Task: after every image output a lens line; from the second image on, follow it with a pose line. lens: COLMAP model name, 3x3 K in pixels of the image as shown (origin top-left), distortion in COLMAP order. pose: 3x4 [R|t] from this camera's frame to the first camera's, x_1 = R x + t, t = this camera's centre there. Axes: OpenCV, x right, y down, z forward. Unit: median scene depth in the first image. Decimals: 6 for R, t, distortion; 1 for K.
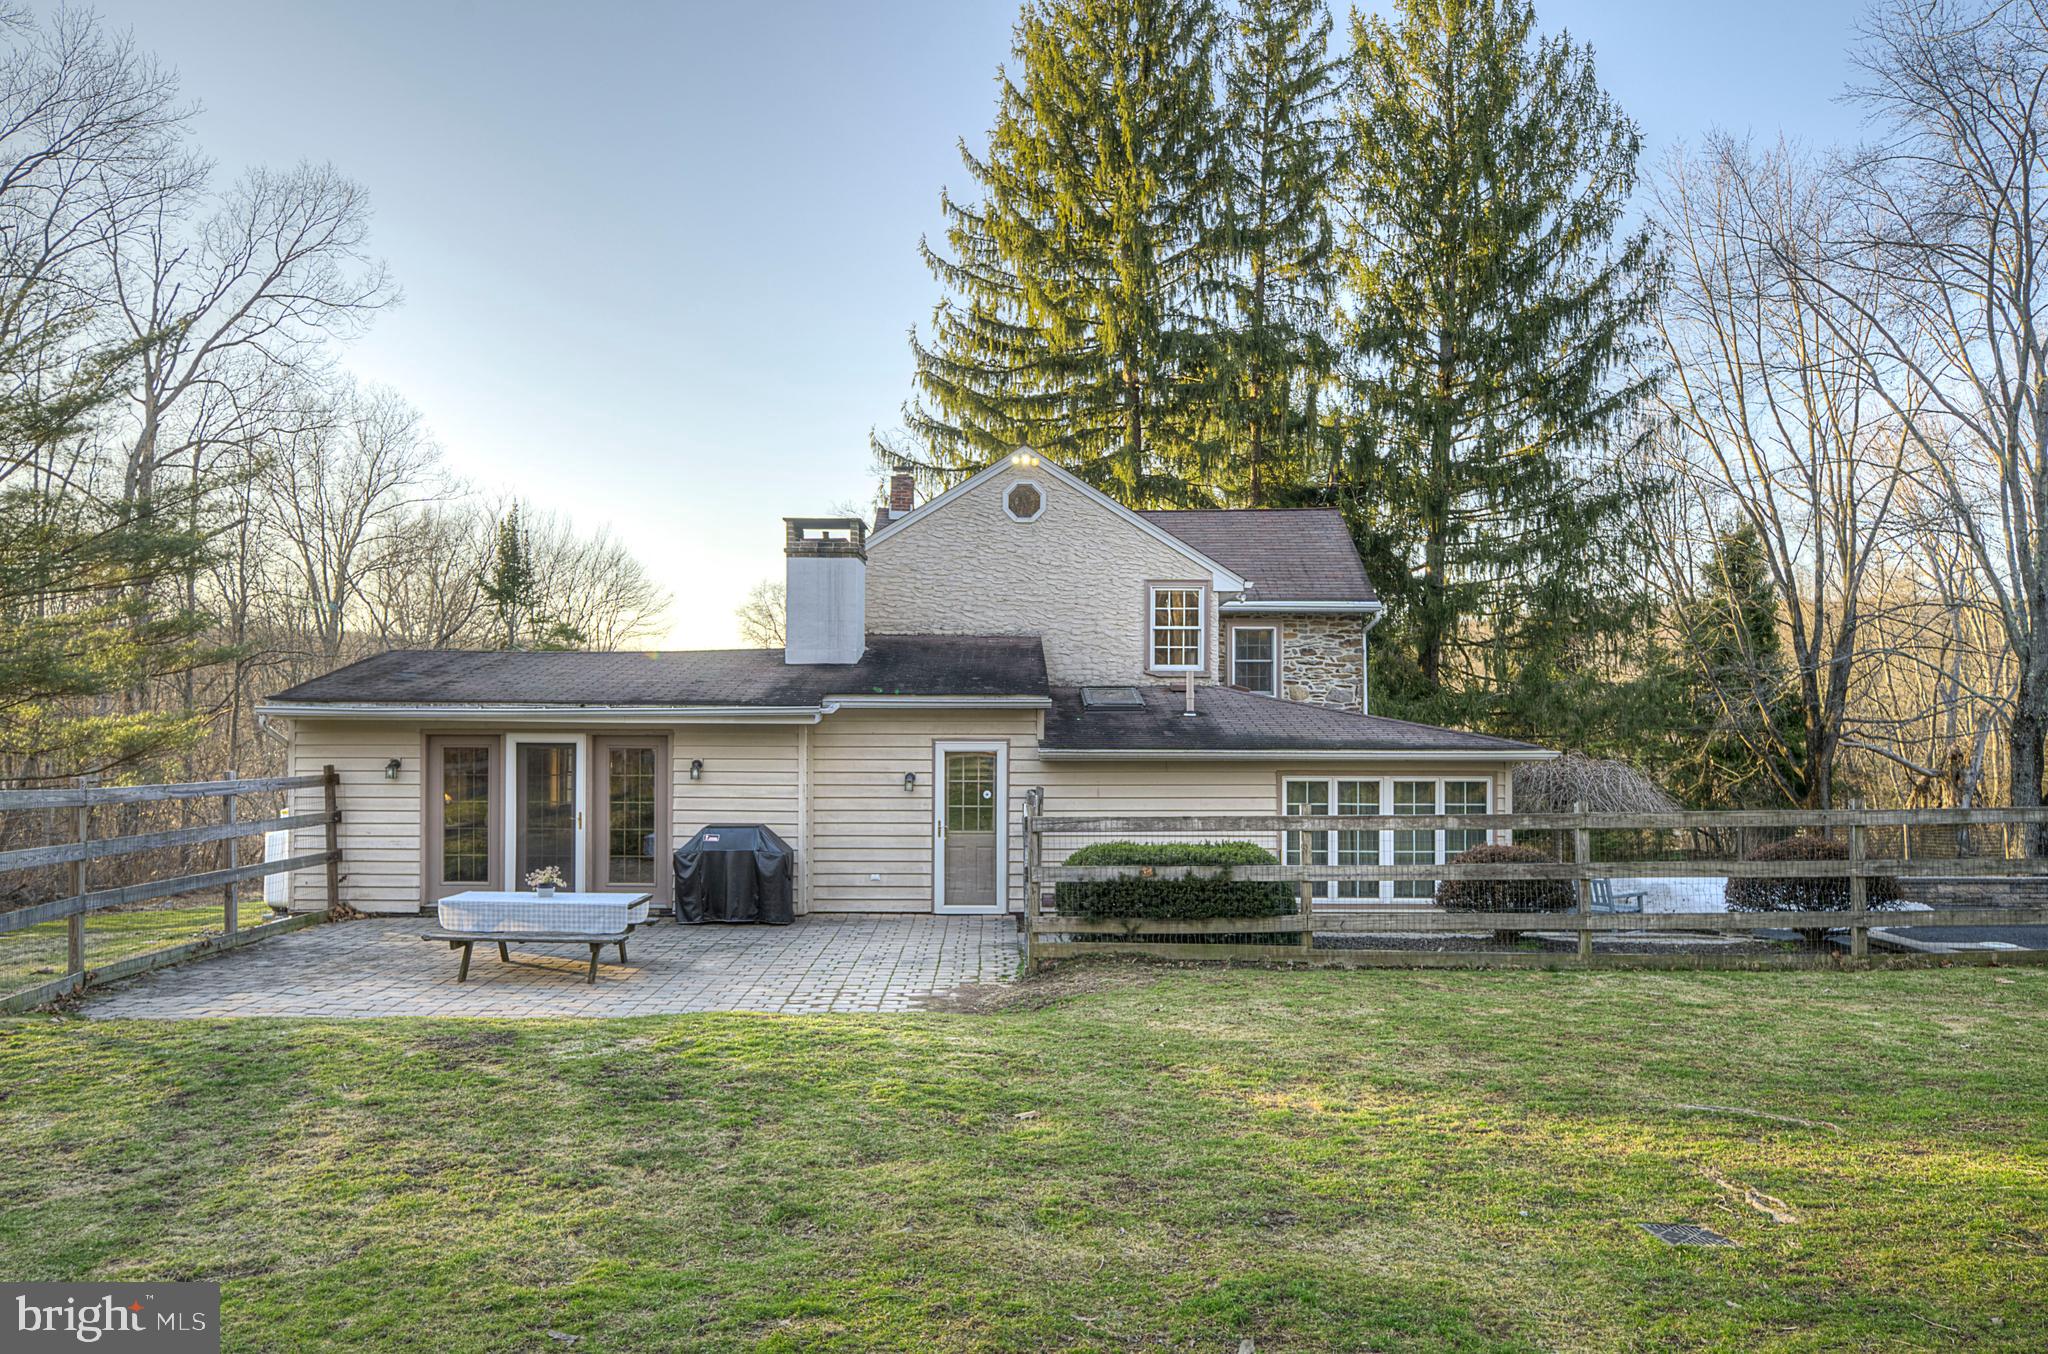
lens RADIAL K [[1474.7, 0, 1022.1], [0, 1474.7, 726.2], [0, 0, 1]] dist [-0.008624, 0.002585]
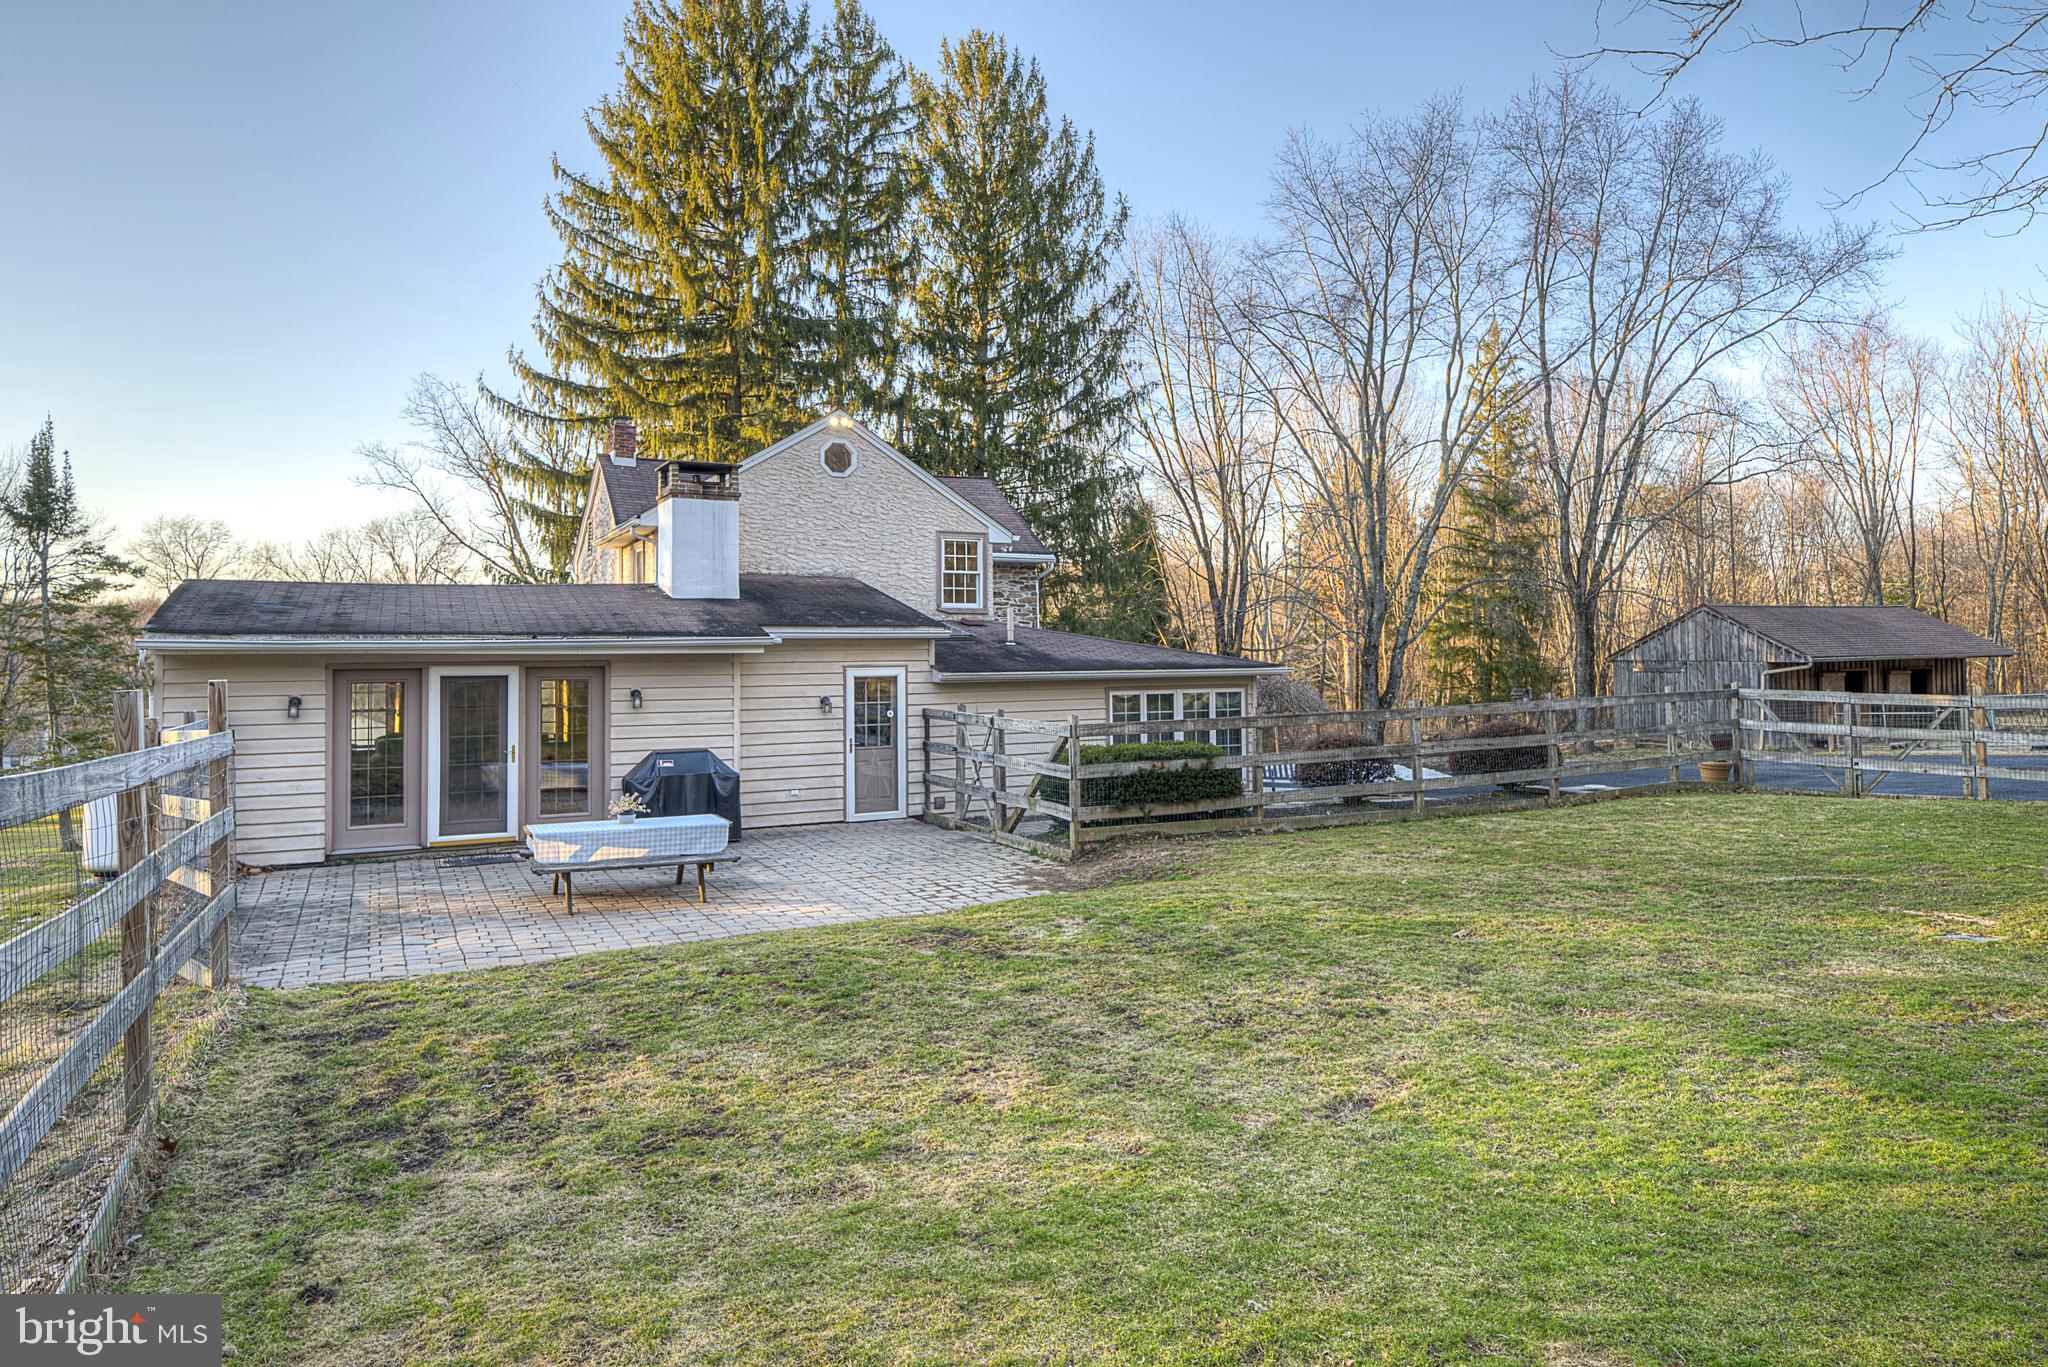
lens RADIAL K [[1285.7, 0, 1024.7], [0, 1285.7, 636.4], [0, 0, 1]] dist [0.006665, 0.000628]
pose [[0.880069, -0.003967, 0.474828, -0.403118], [0.014707, 0.999713, -0.018905, 0.006673], [-0.474617, 0.023621, 0.879875, 0.073398]]
